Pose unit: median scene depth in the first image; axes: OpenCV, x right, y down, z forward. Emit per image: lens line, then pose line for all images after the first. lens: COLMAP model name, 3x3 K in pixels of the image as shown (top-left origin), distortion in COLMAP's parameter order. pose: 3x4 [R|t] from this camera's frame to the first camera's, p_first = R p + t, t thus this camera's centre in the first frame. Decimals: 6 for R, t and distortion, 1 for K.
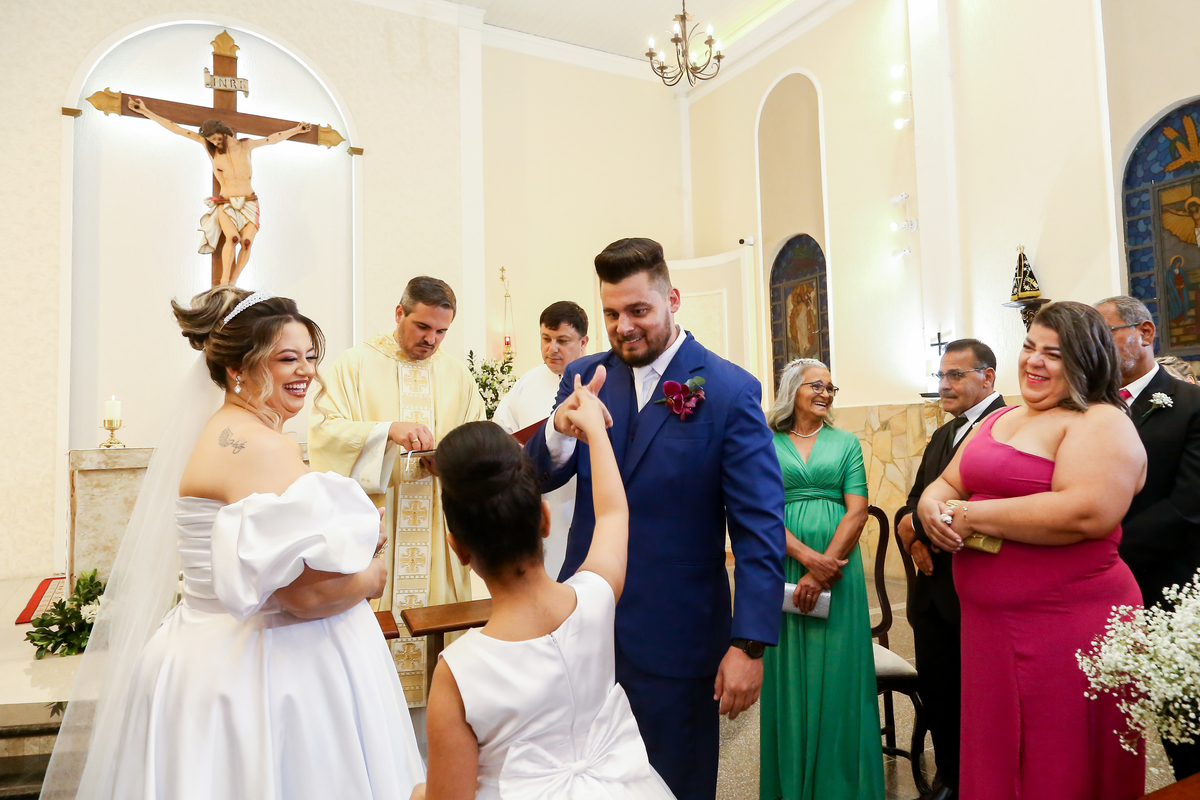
lens RADIAL K [[807.4, 0, 633.7], [0, 807.4, 363.2], [0, 0, 1]] dist [0.001503, -0.007625]
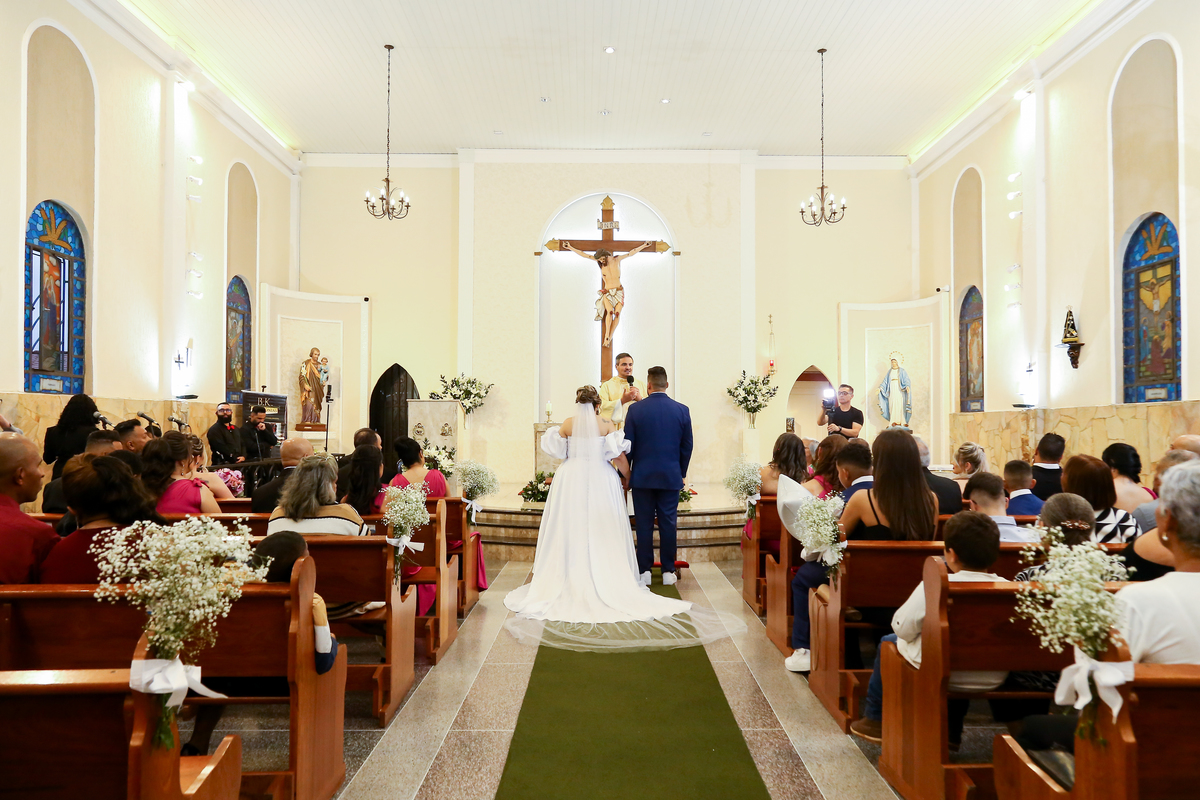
lens RADIAL K [[870.4, 0, 603.4], [0, 870.4, 398.0], [0, 0, 1]] dist [-0.049989, 0.030462]
pose [[0.853249, 0.021625, -0.521055, 0.532665], [0.007119, 0.998564, 0.053100, -0.062391], [0.521455, -0.049017, 0.851869, -0.718482]]
